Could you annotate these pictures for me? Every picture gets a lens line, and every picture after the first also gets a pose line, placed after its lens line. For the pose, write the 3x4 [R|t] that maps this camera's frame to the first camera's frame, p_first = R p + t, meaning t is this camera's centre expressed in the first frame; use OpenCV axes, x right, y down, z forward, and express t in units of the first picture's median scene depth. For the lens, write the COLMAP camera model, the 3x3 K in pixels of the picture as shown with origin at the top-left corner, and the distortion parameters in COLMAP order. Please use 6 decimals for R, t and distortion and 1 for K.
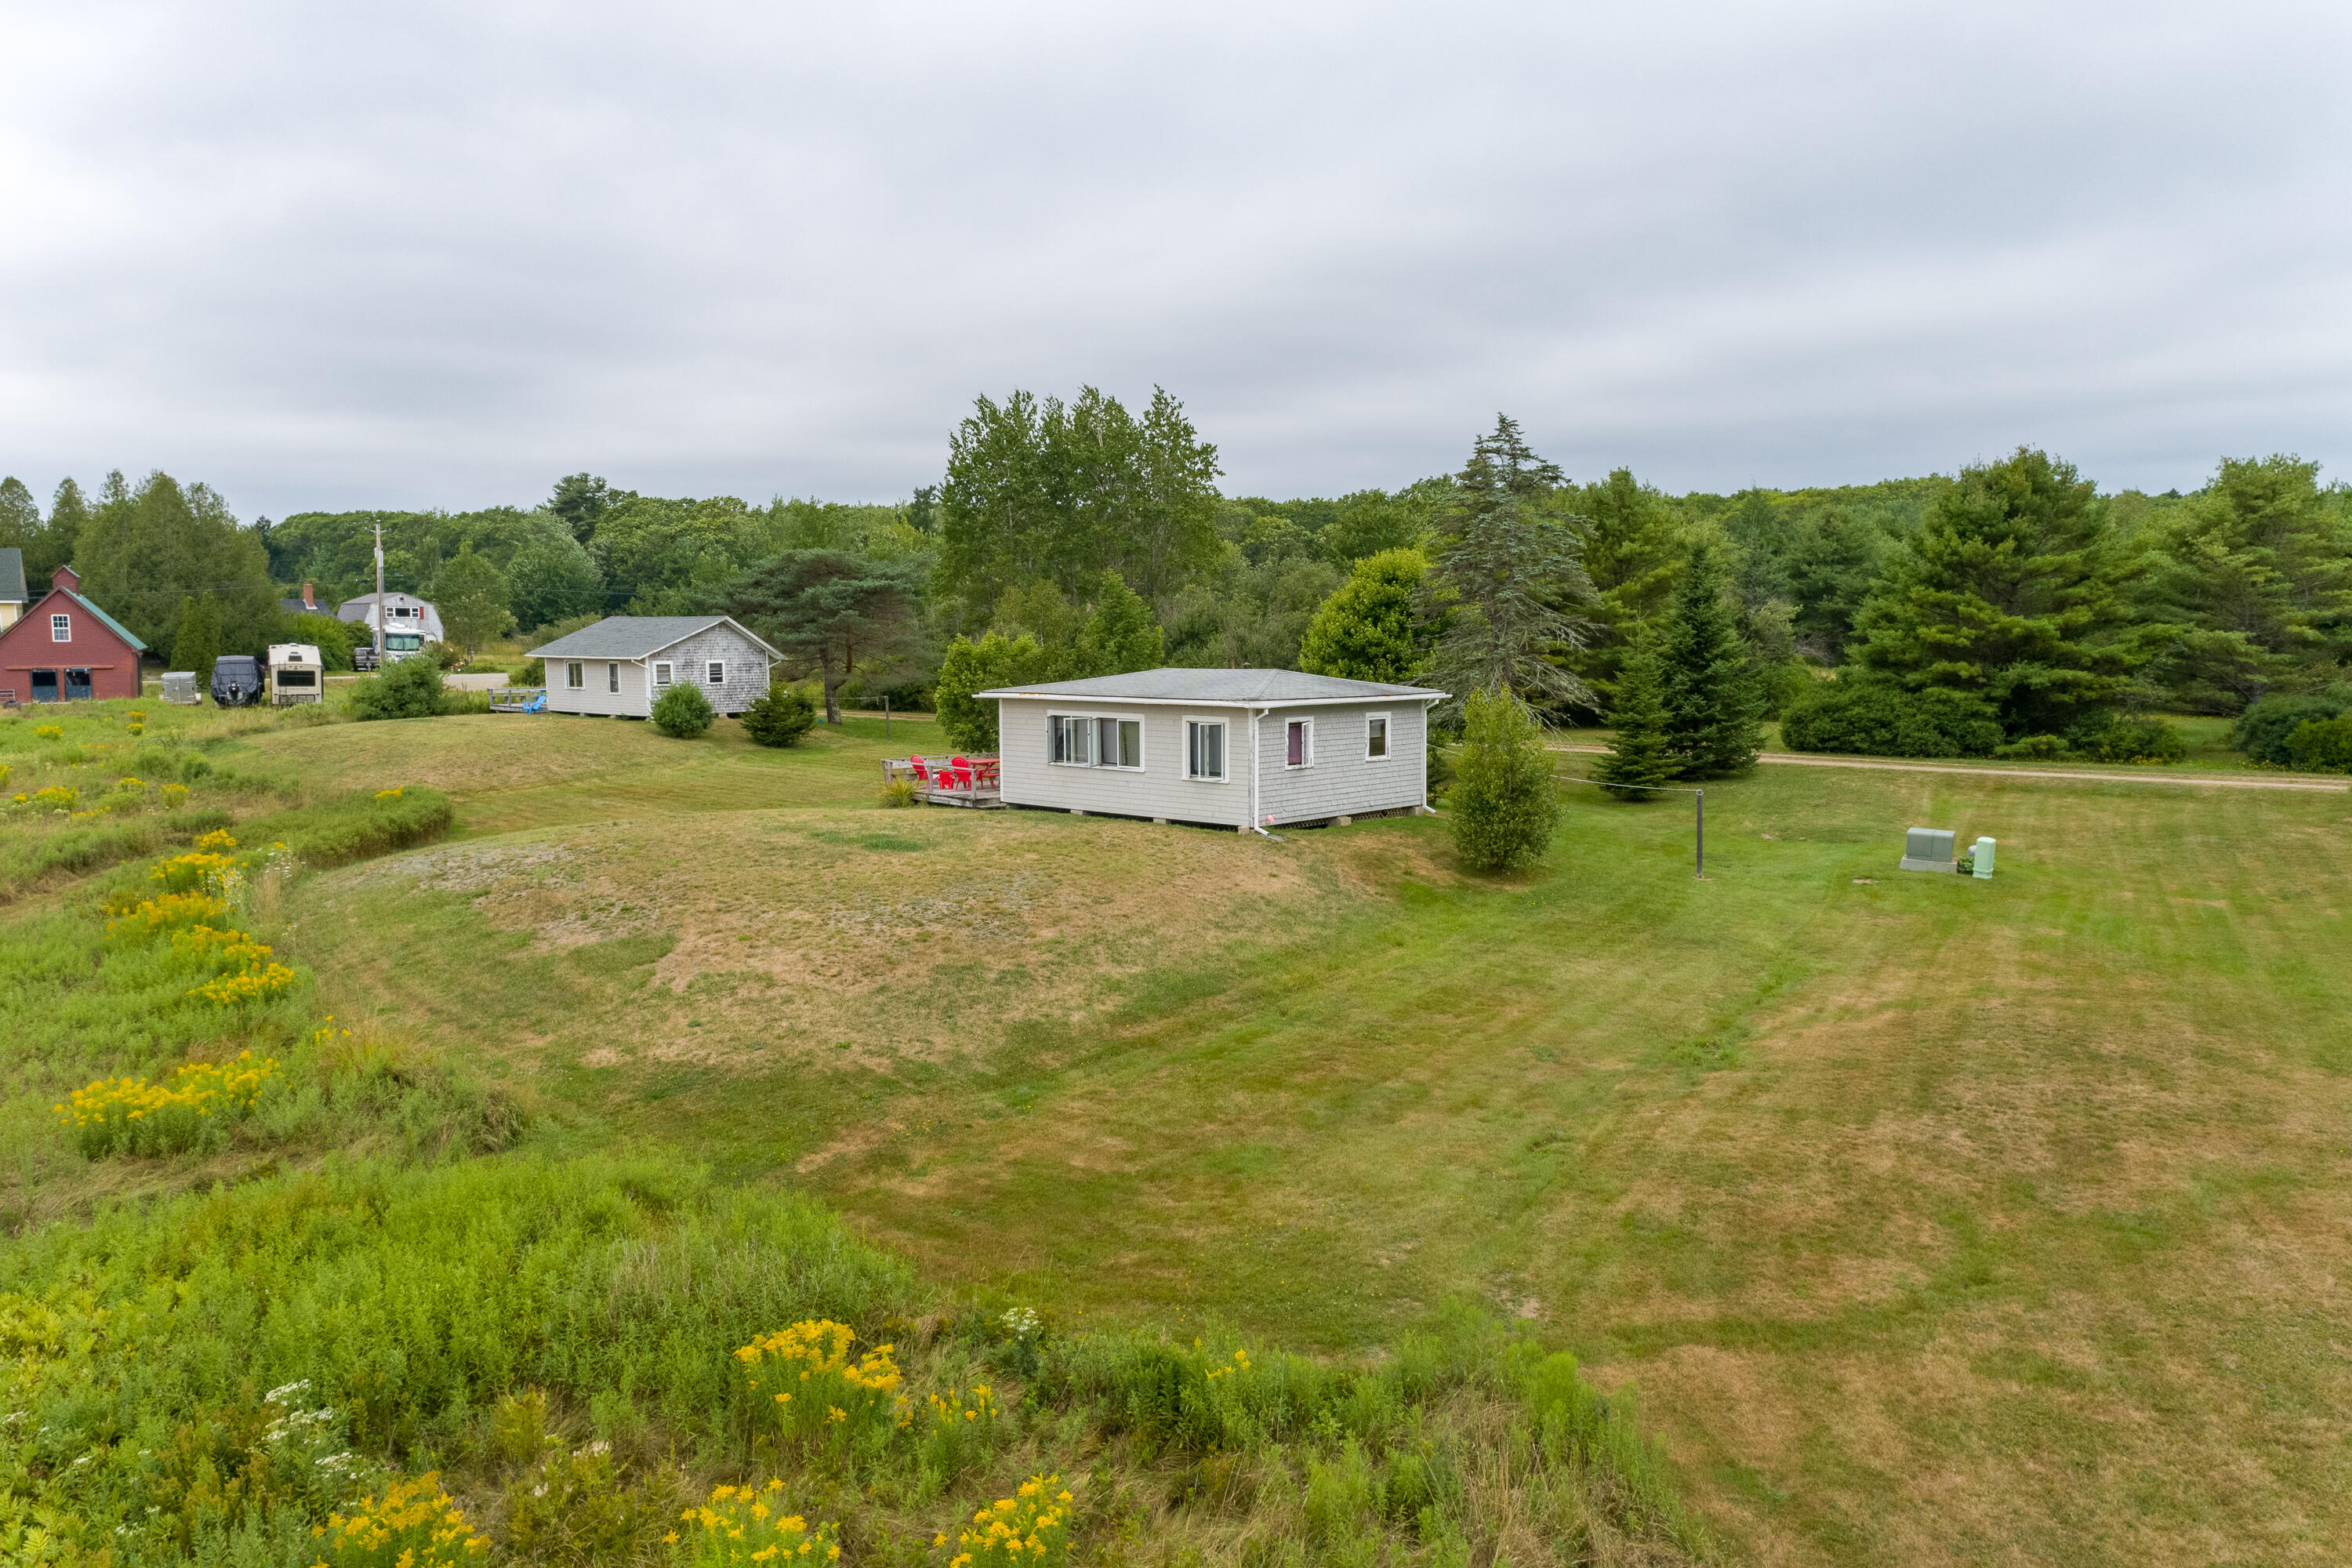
lens RADIAL K [[1570.8, 0, 1176.0], [0, 1570.8, 784.0], [0, 0, 1]] dist [0.044684, 0.000259]
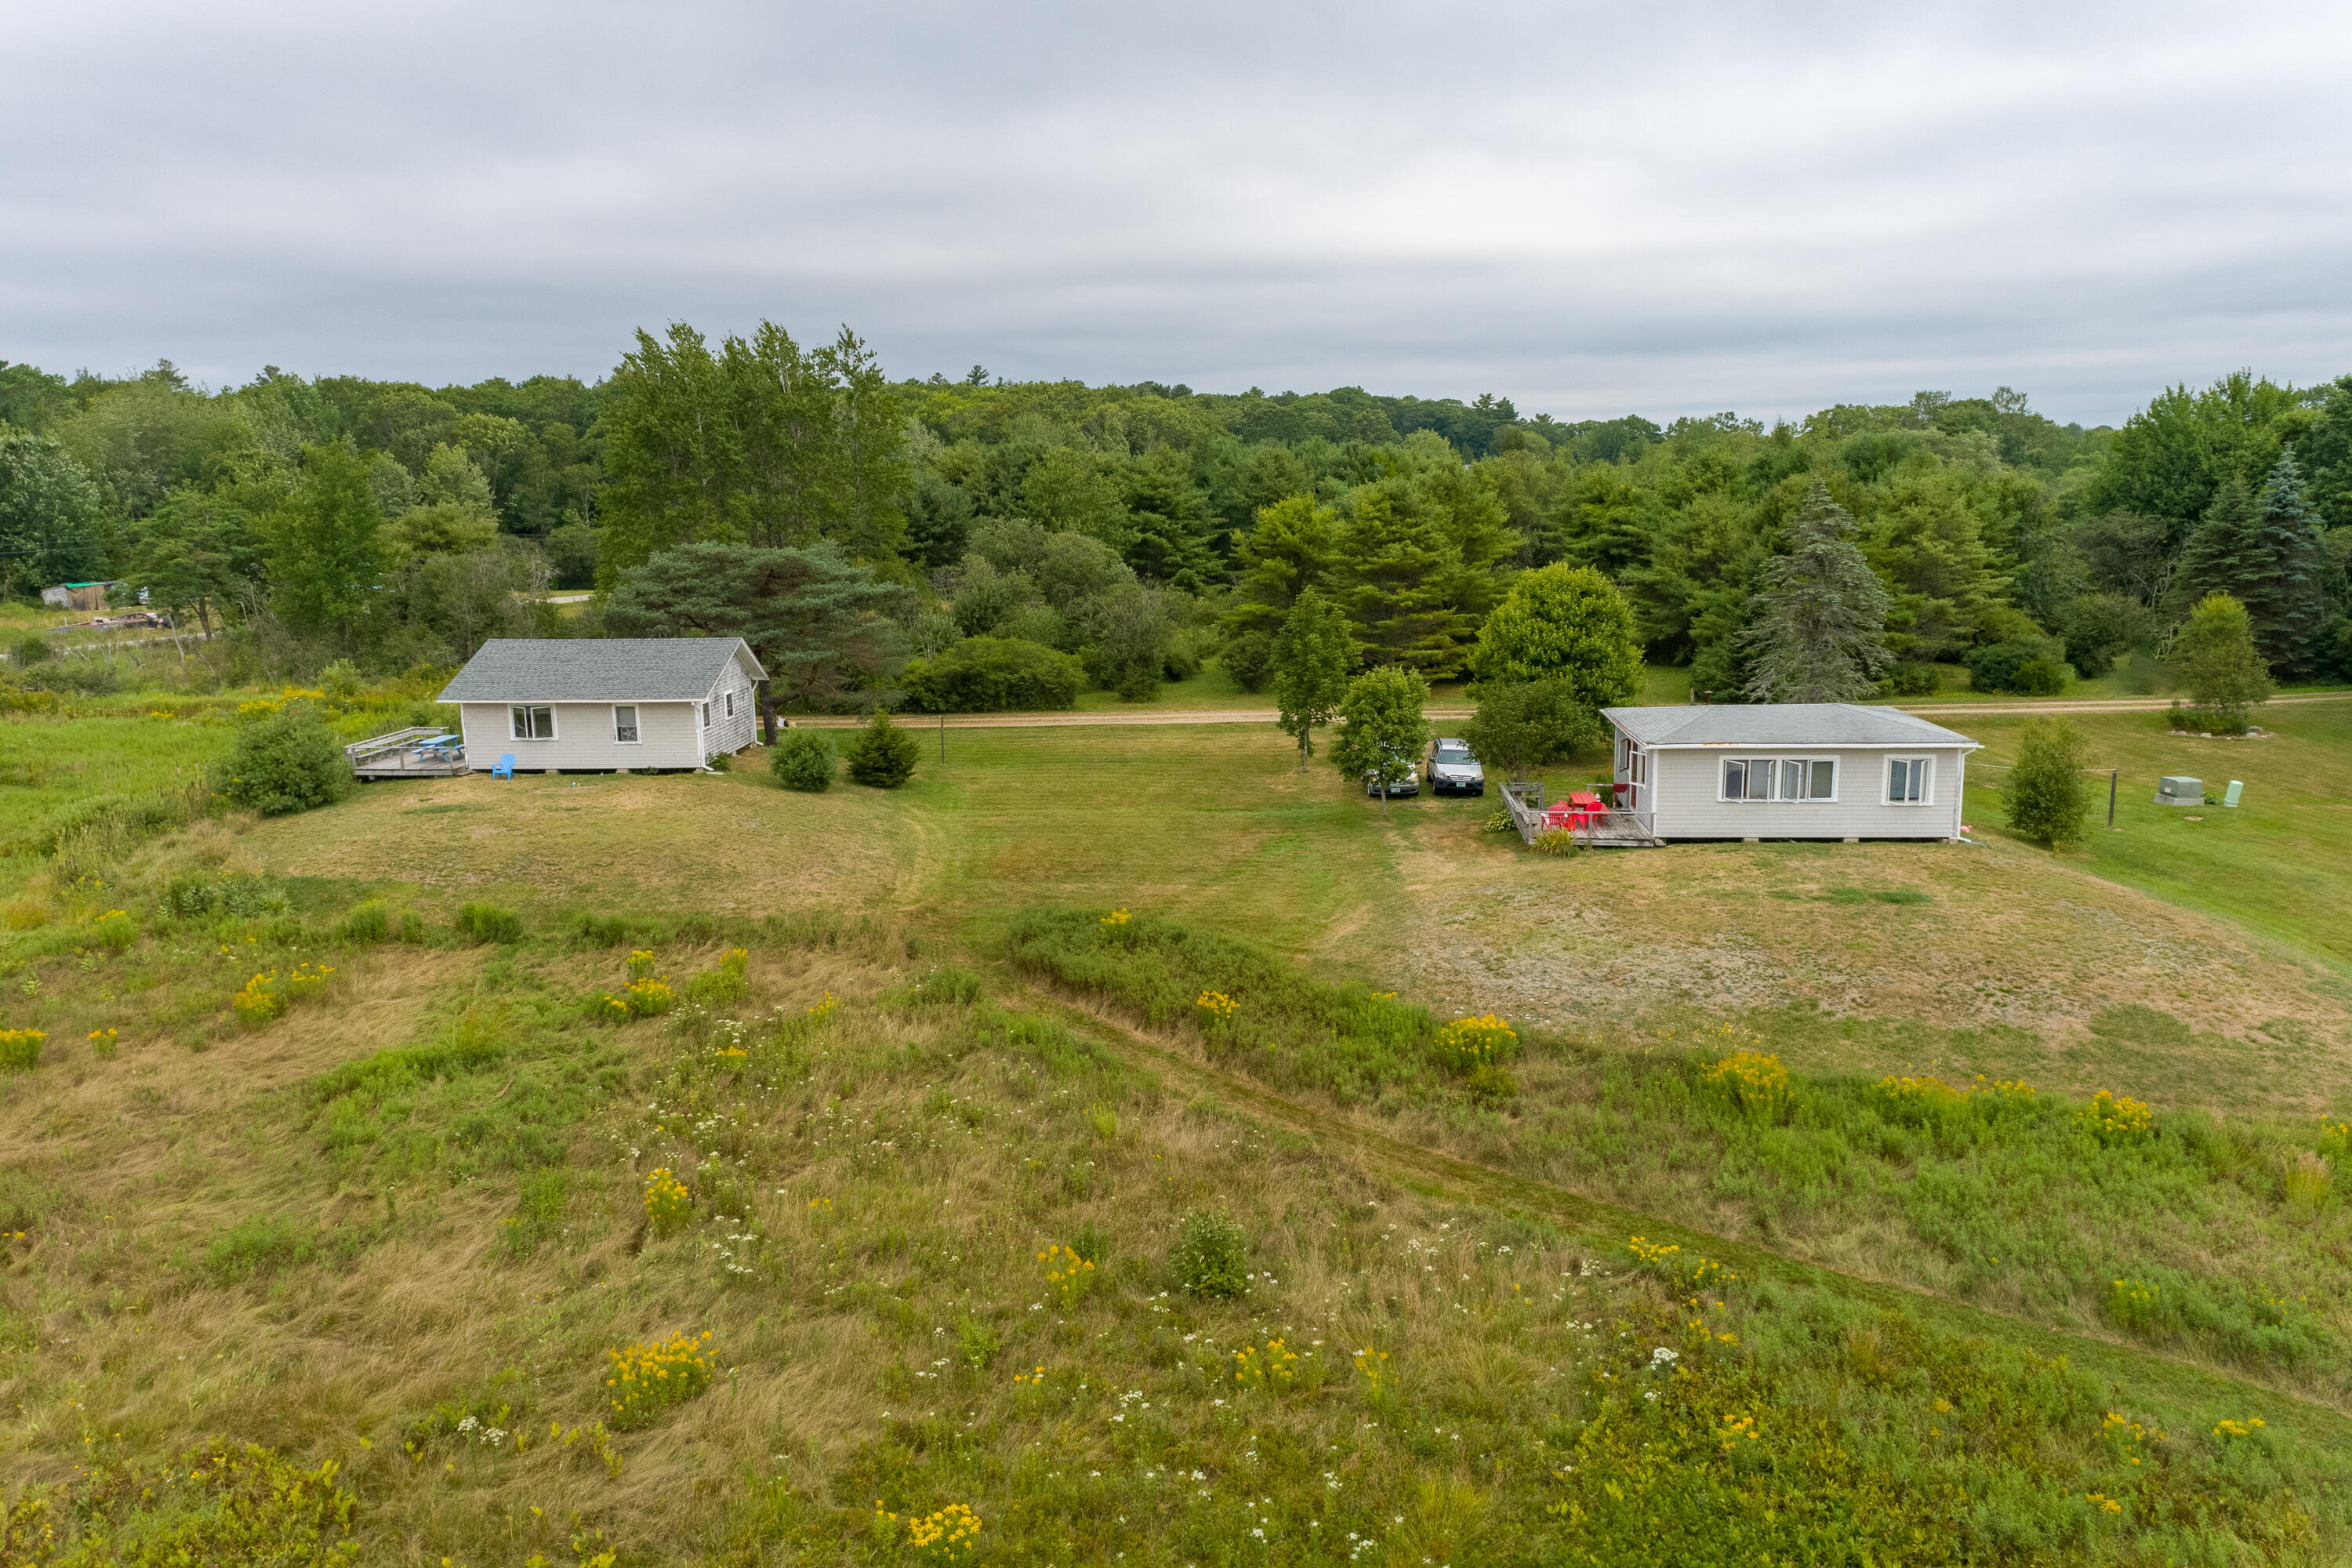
lens RADIAL K [[1570.8, 0, 1176.0], [0, 1570.8, 784.0], [0, 0, 1]] dist [0.044684, 0.000259]
pose [[0.779671, -0.132724, 0.611962, -0.756101], [0.074939, 0.990033, 0.119246, -0.133134], [-0.621689, -0.047113, 0.781846, 0.216170]]
